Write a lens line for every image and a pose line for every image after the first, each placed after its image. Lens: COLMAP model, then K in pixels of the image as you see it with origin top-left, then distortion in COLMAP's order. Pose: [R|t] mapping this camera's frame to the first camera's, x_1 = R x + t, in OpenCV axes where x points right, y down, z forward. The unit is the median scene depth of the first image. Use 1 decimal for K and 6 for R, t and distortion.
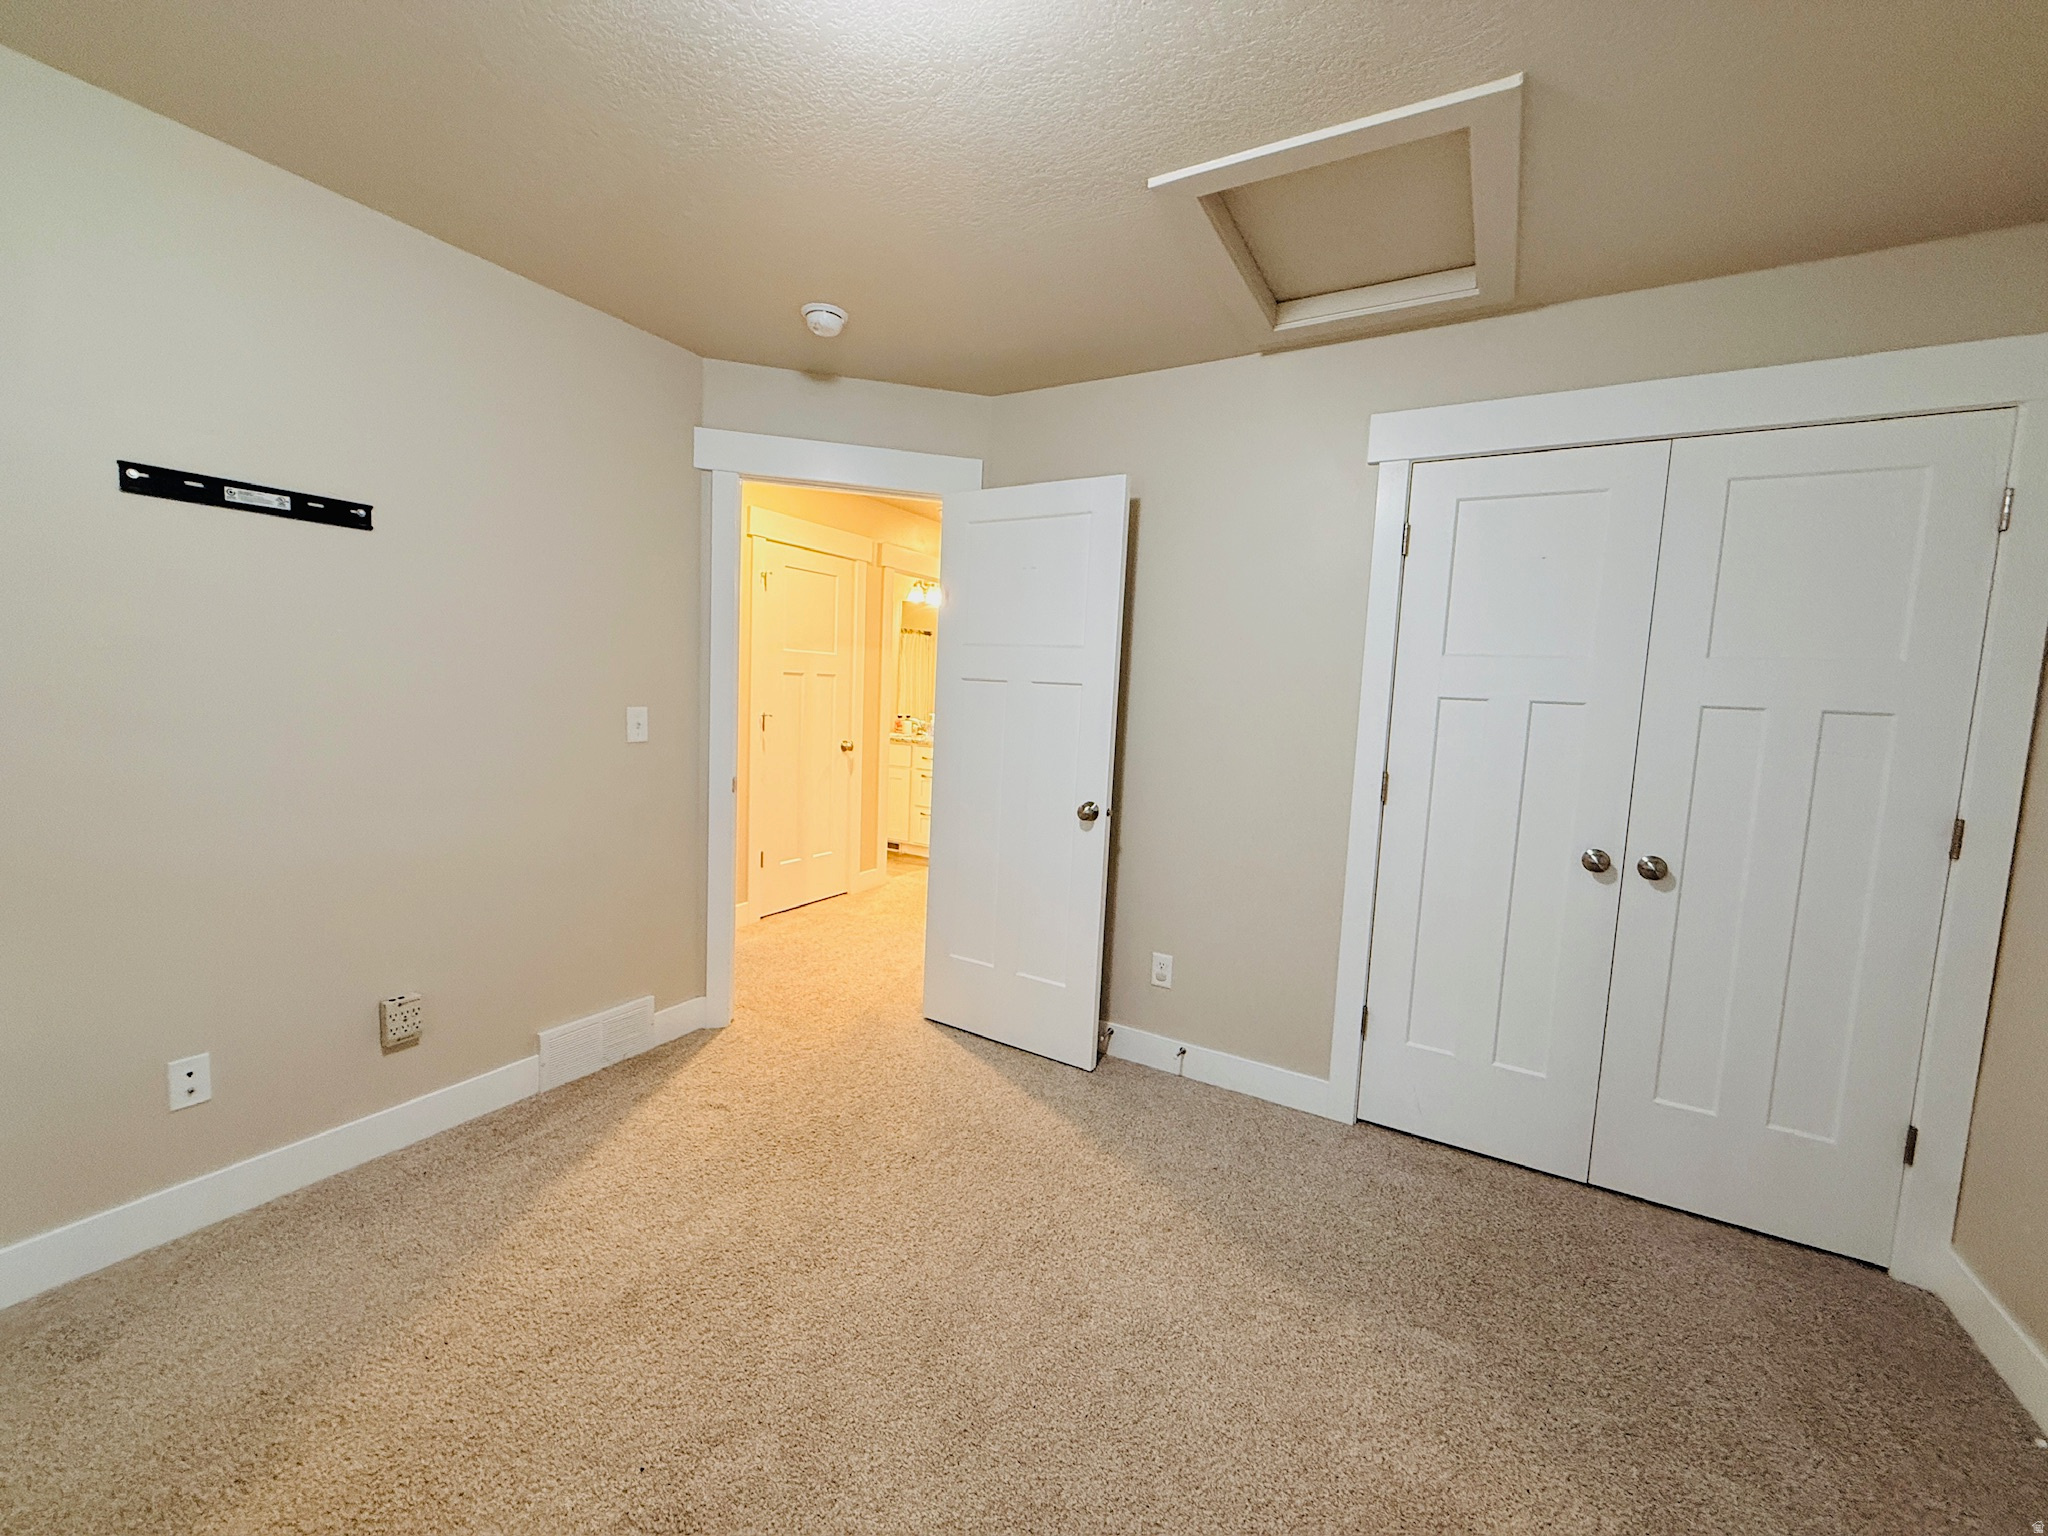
lens RADIAL K [[813.7, 0, 1019.6], [0, 813.7, 763.3], [0, 0, 1]] dist [0.000112, 0.000060]
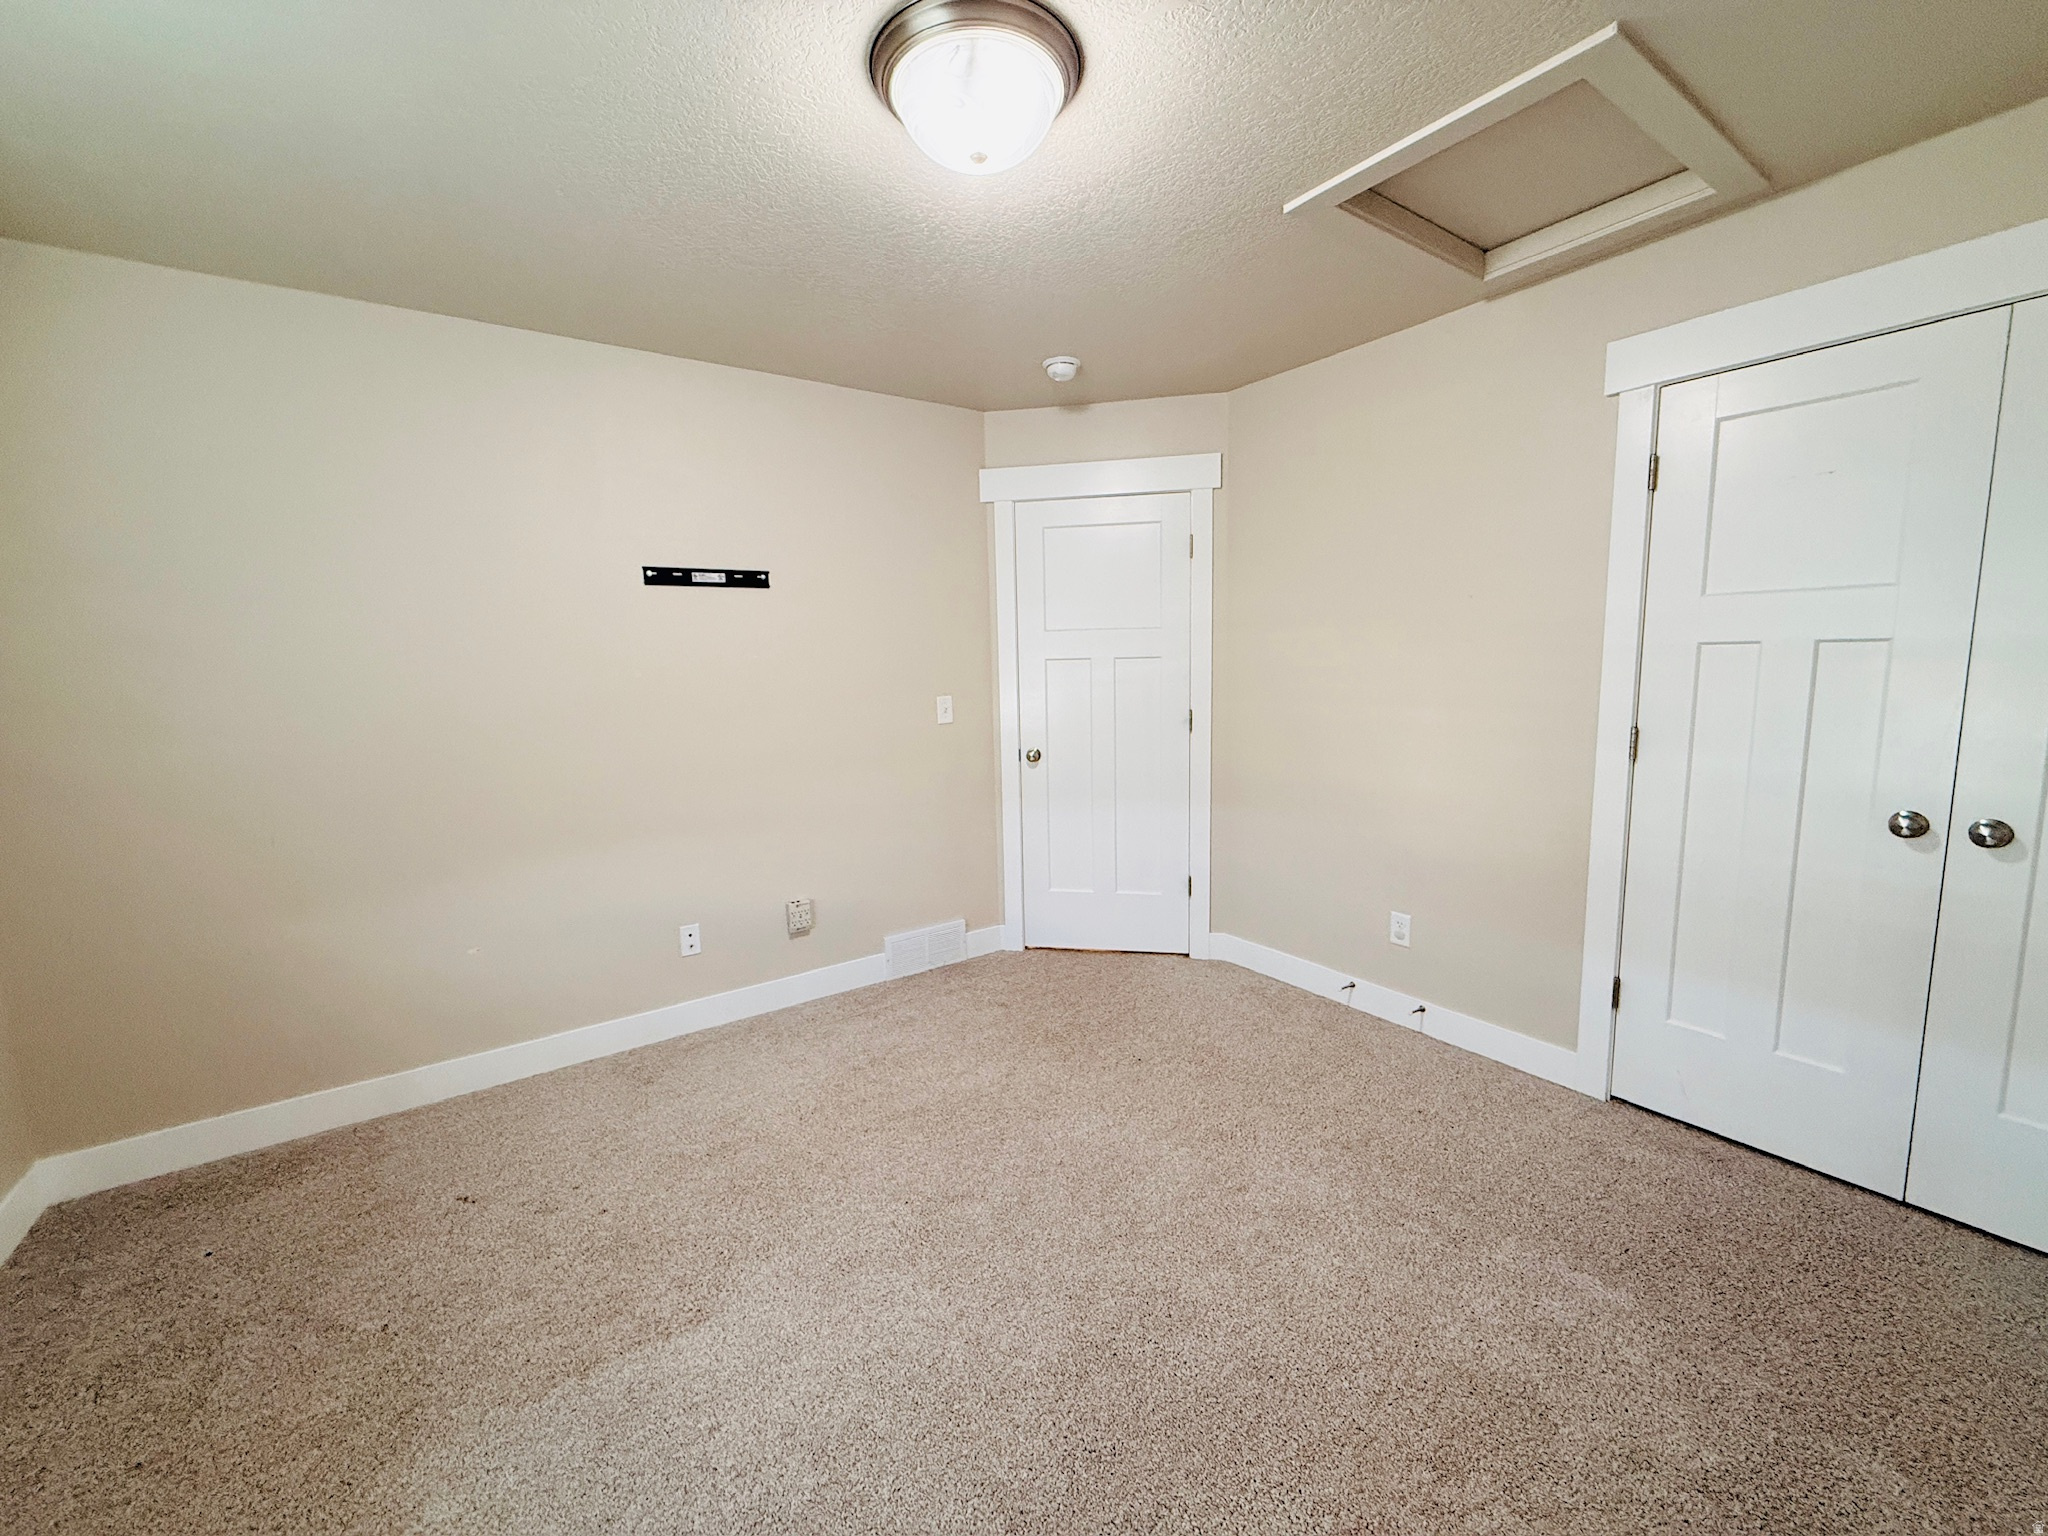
lens RADIAL K [[813.7, 0, 1019.6], [0, 813.7, 763.3], [0, 0, 1]] dist [0.000112, 0.000060]
pose [[0.904811, -0.013879, -0.425588, 0.230256], [0.027271, 0.999306, 0.025391, 0.009606], [0.424940, -0.034581, 0.904561, -0.153336]]
